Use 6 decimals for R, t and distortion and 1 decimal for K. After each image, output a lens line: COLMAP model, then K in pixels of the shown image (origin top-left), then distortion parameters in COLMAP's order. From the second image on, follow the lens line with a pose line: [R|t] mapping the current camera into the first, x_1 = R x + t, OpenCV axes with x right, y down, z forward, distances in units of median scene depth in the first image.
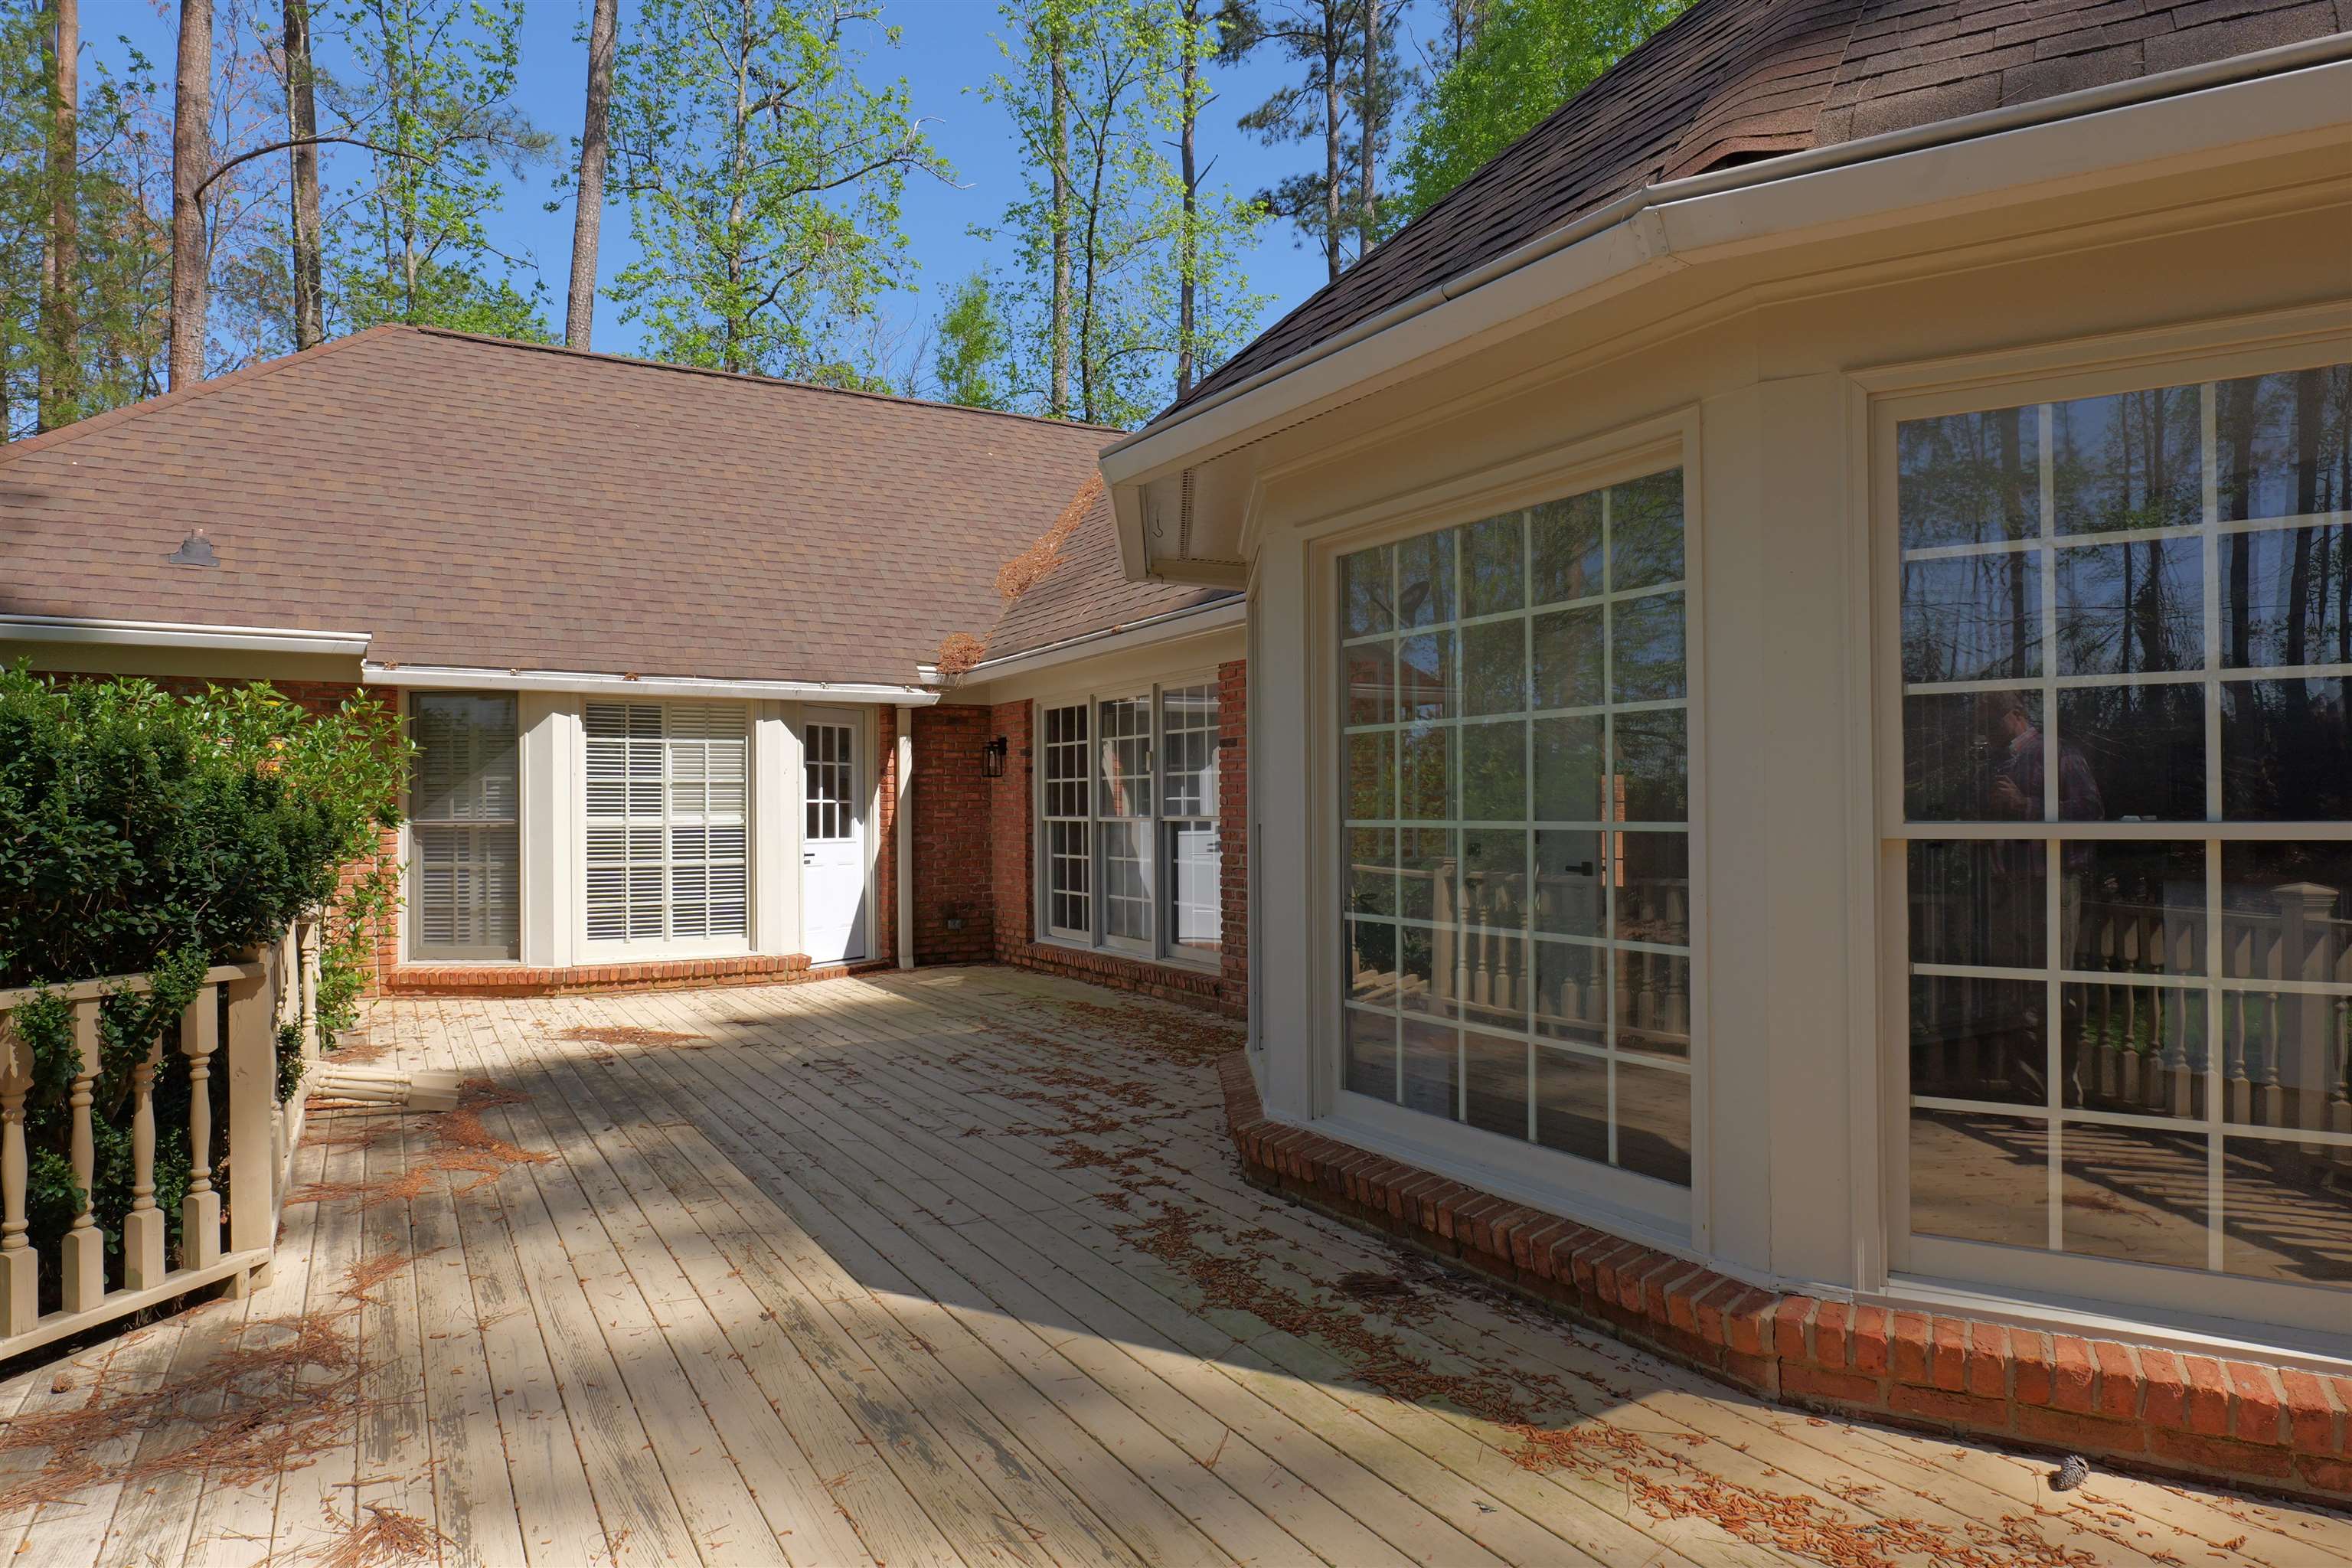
lens RADIAL K [[1360.2, 0, 1174.7], [0, 1360.2, 786.1], [0, 0, 1]] dist [-0.017712, 0.000131]
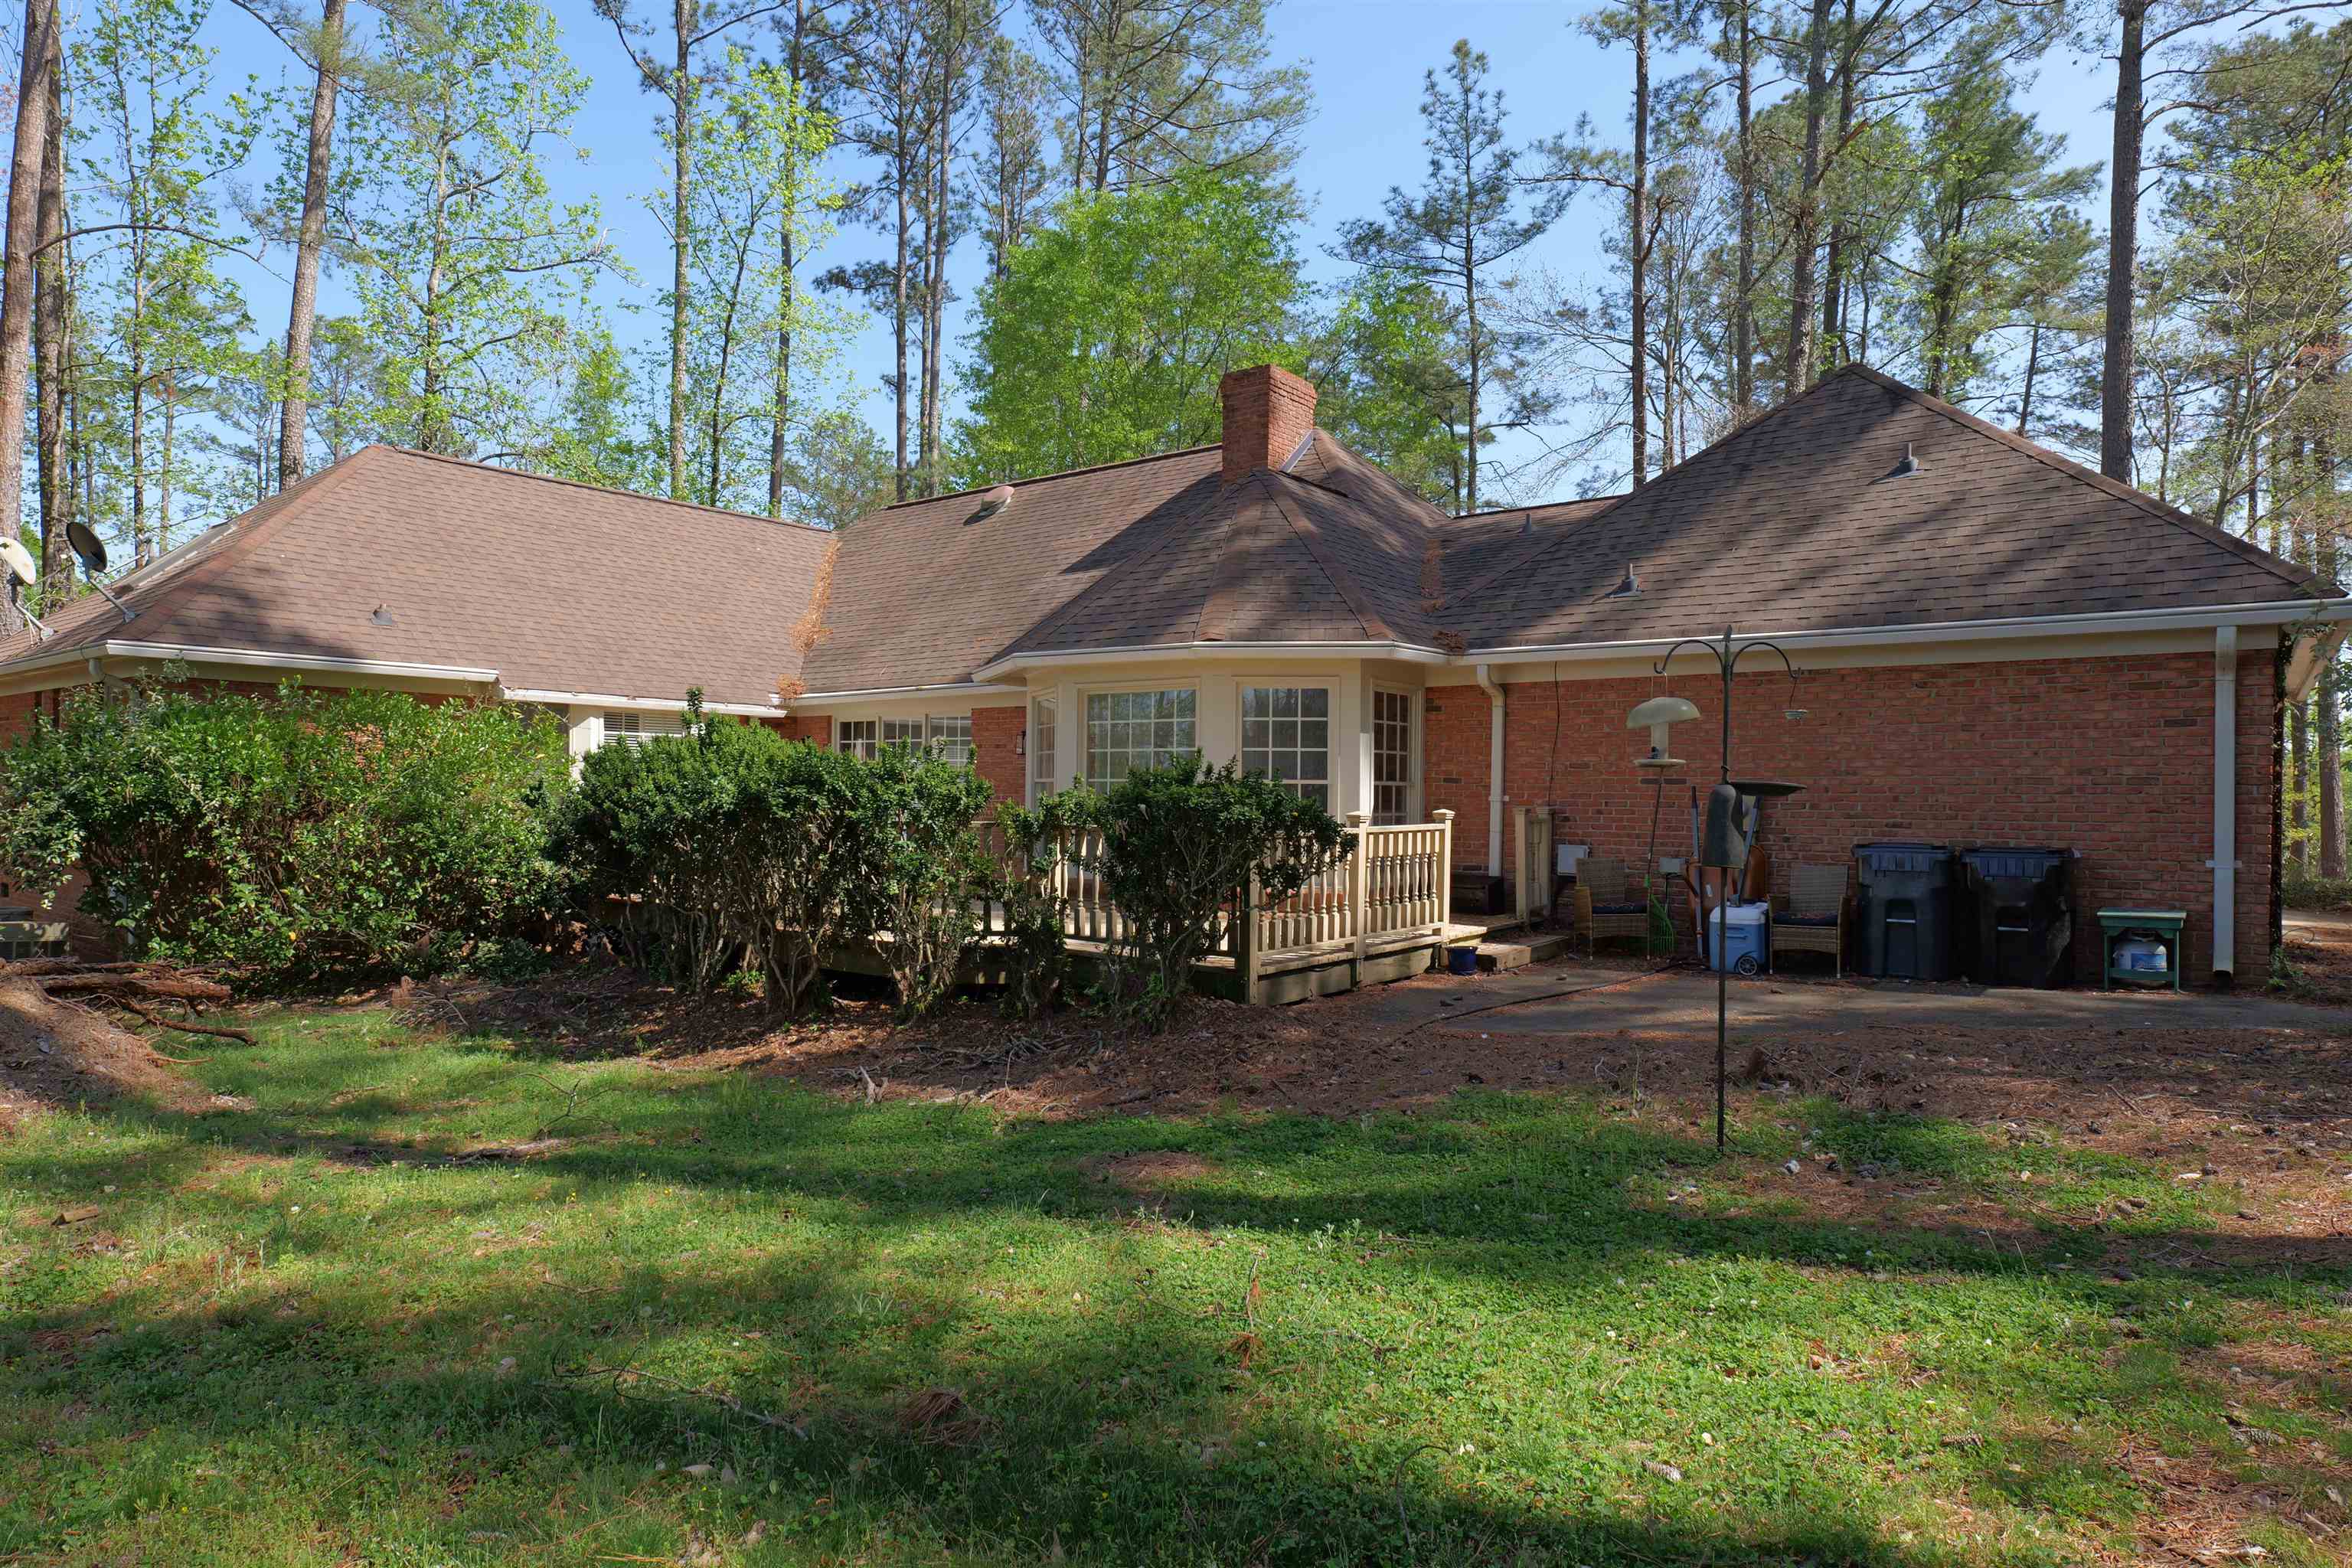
lens RADIAL K [[1360.2, 0, 1176.7], [0, 1360.2, 787.3], [0, 0, 1]] dist [-0.017712, 0.000131]
pose [[0.928525, 0.018403, 0.370812, -0.133882], [-0.022225, 0.999735, 0.006036, 0.003522], [-0.370603, -0.013845, 0.928688, -0.316329]]
